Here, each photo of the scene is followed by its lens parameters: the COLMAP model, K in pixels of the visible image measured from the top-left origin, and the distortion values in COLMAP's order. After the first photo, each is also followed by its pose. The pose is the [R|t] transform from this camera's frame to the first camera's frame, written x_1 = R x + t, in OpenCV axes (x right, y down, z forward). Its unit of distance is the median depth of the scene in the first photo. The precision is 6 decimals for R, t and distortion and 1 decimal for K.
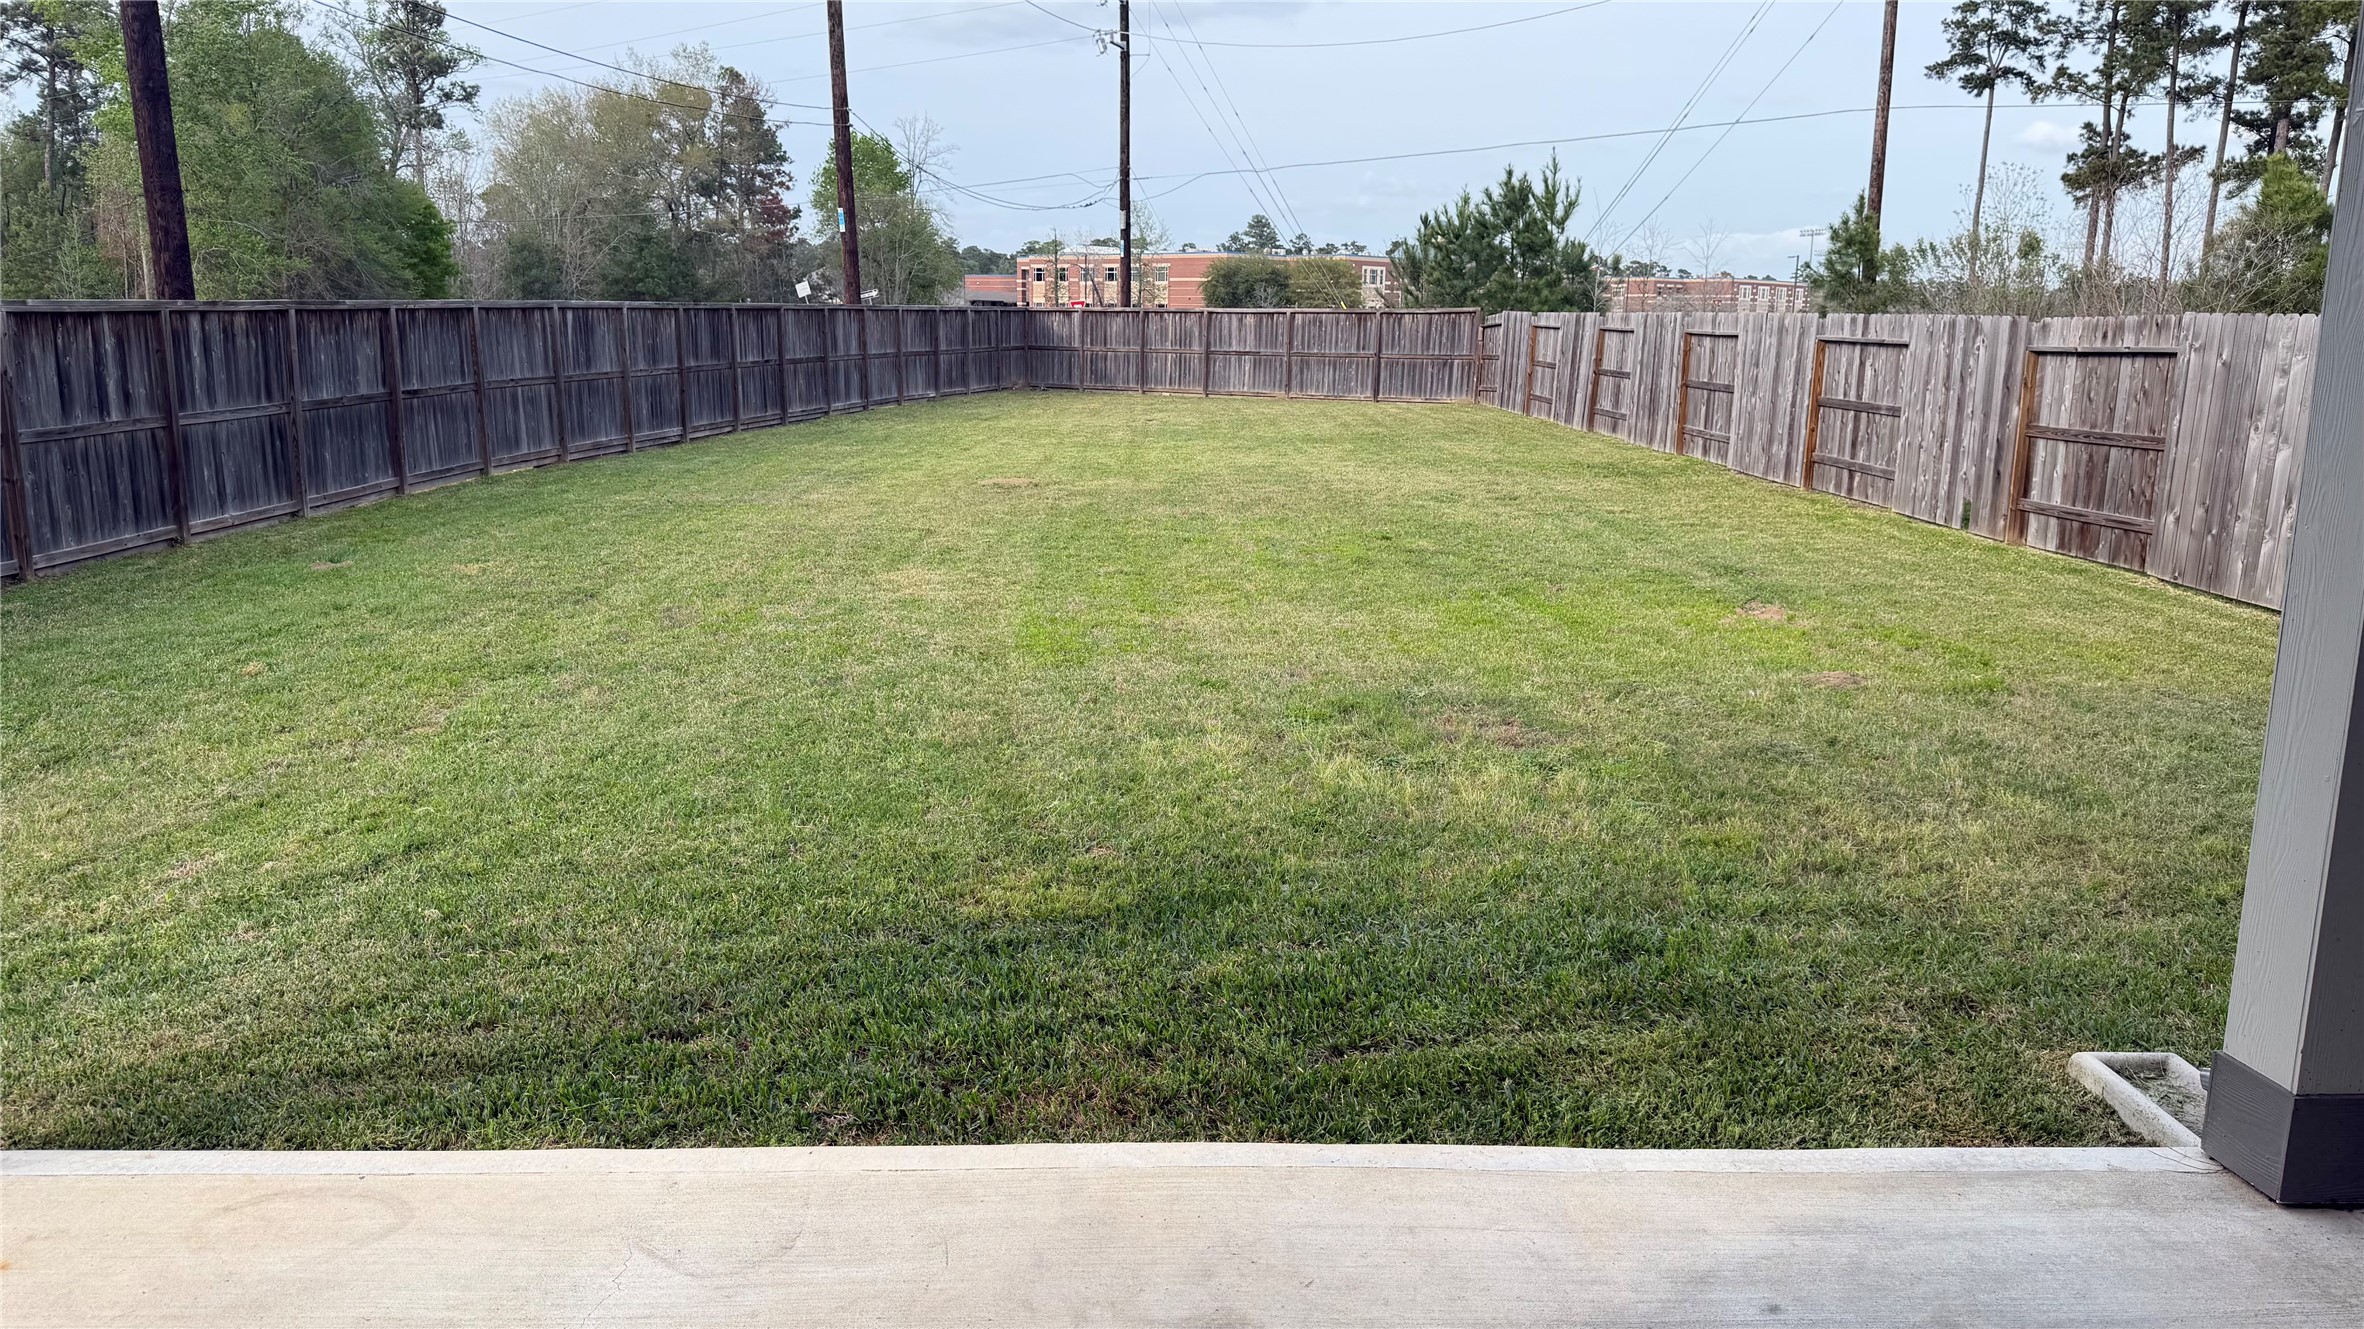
lens RADIAL K [[1651.5, 0, 1179.4], [0, 1651.5, 666.3], [0, 0, 1]] dist [0.001373, 0.000088]
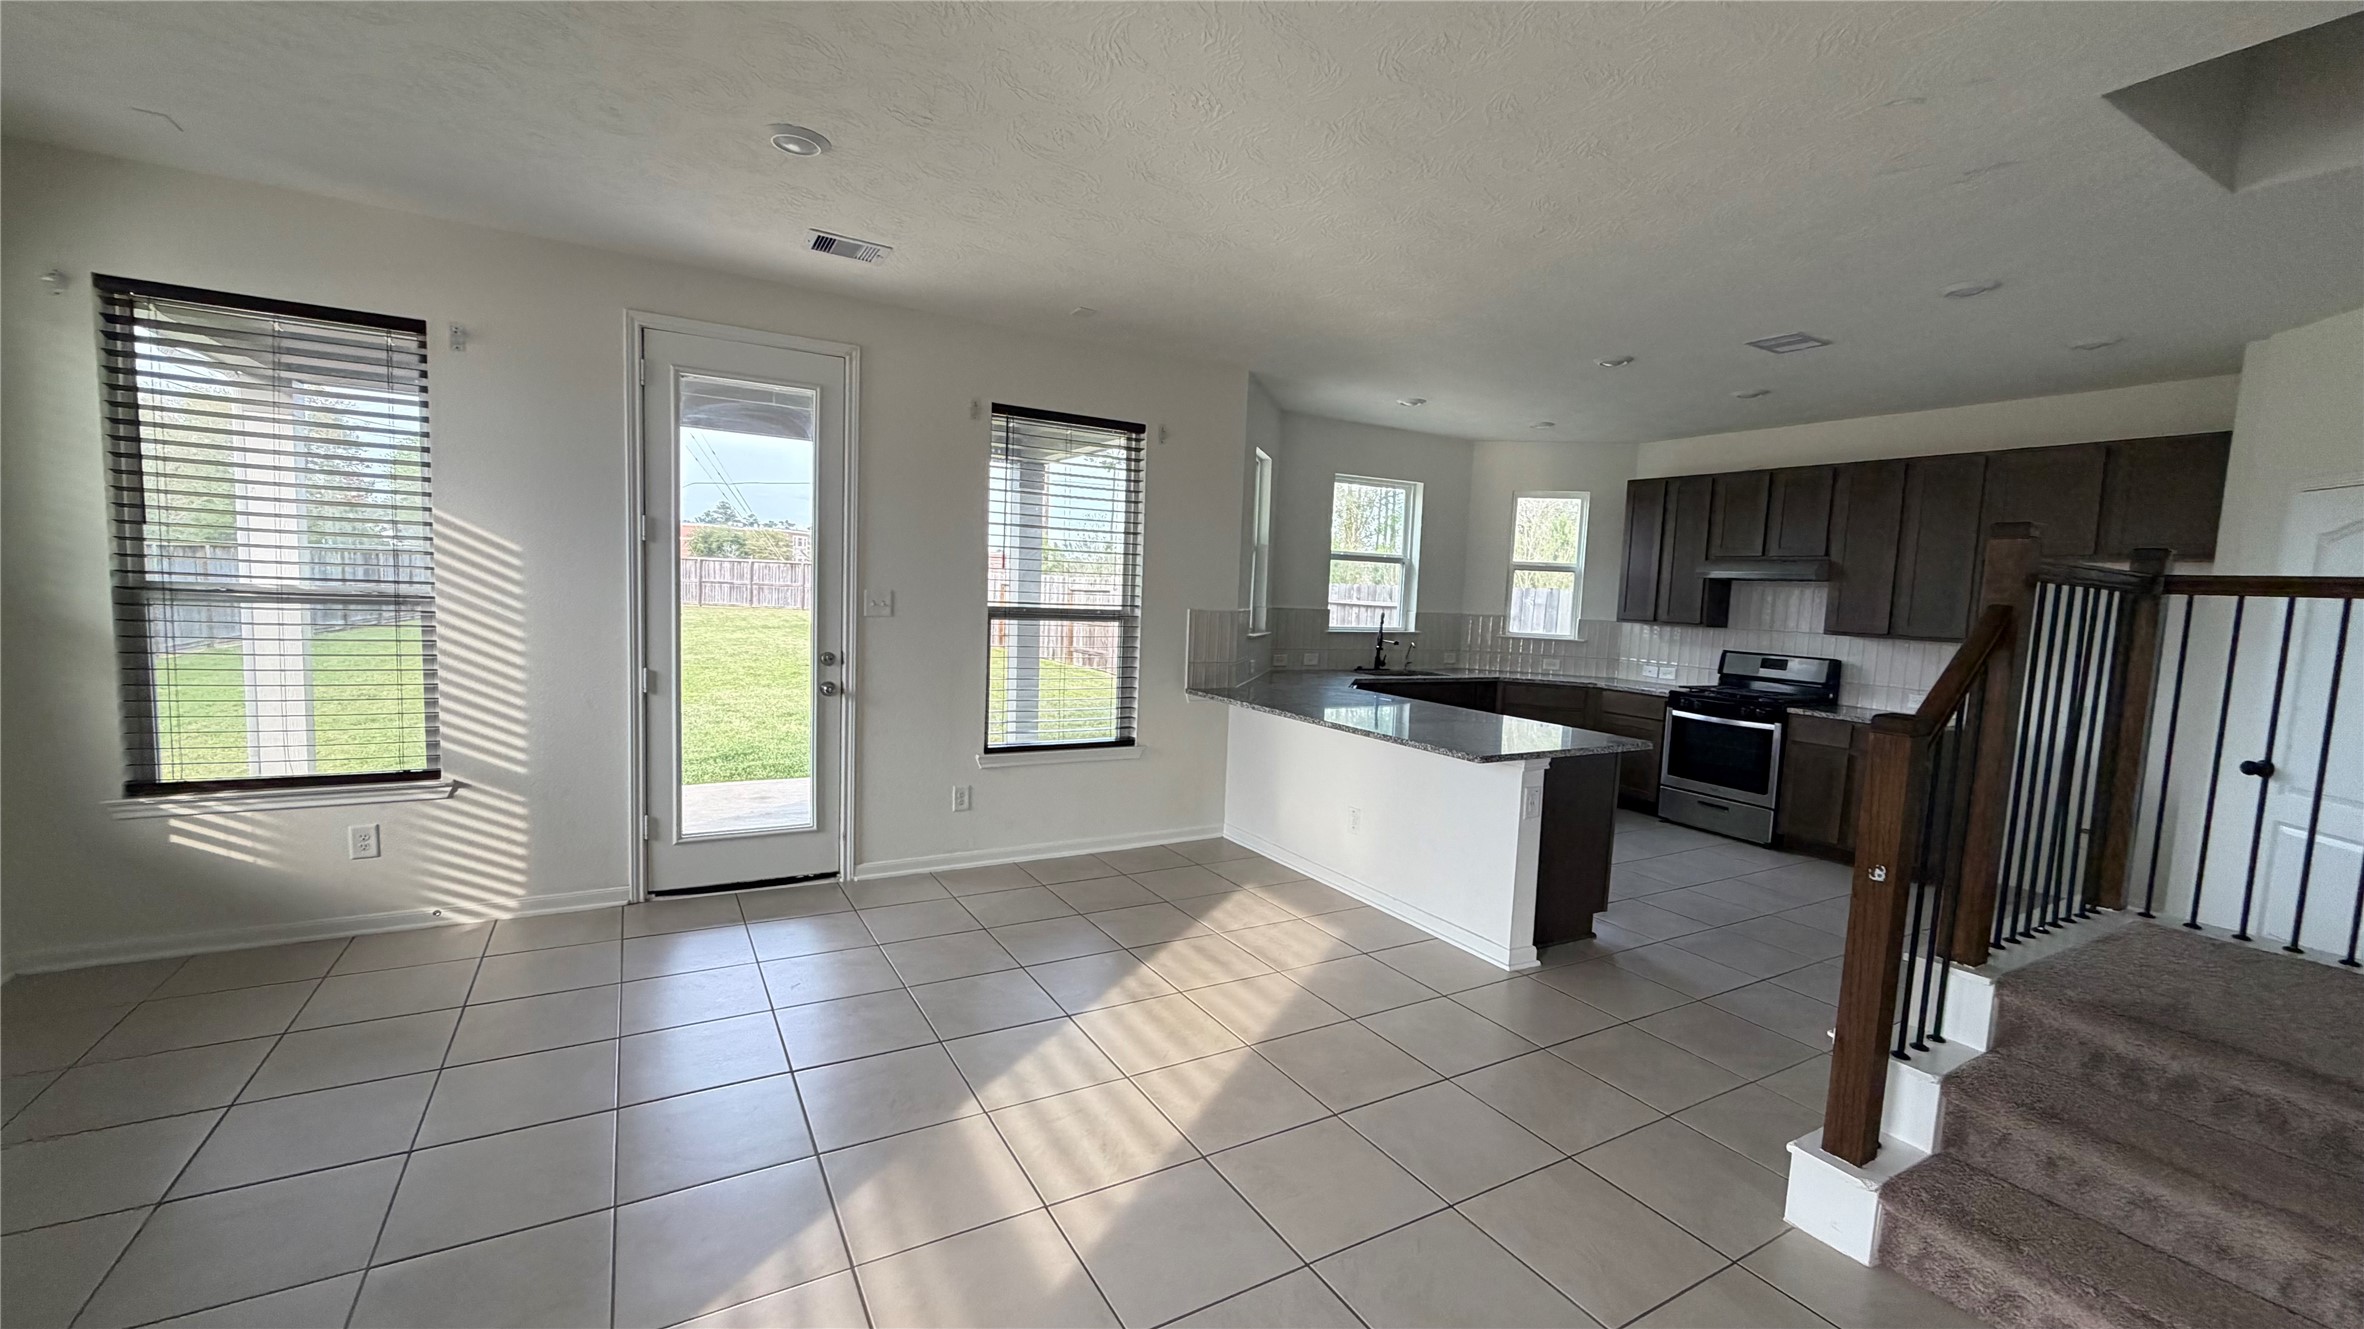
lens RADIAL K [[947.8, 0, 1185.6], [0, 947.8, 674.6], [0, 0, 1]] dist [-0.000115, -0.000011]
pose [[0.877743, -0.016856, 0.478836, -0.015344], [0.063882, 0.994575, -0.082090, 0.027232], [-0.474854, 0.102643, 0.874058, -0.134751]]
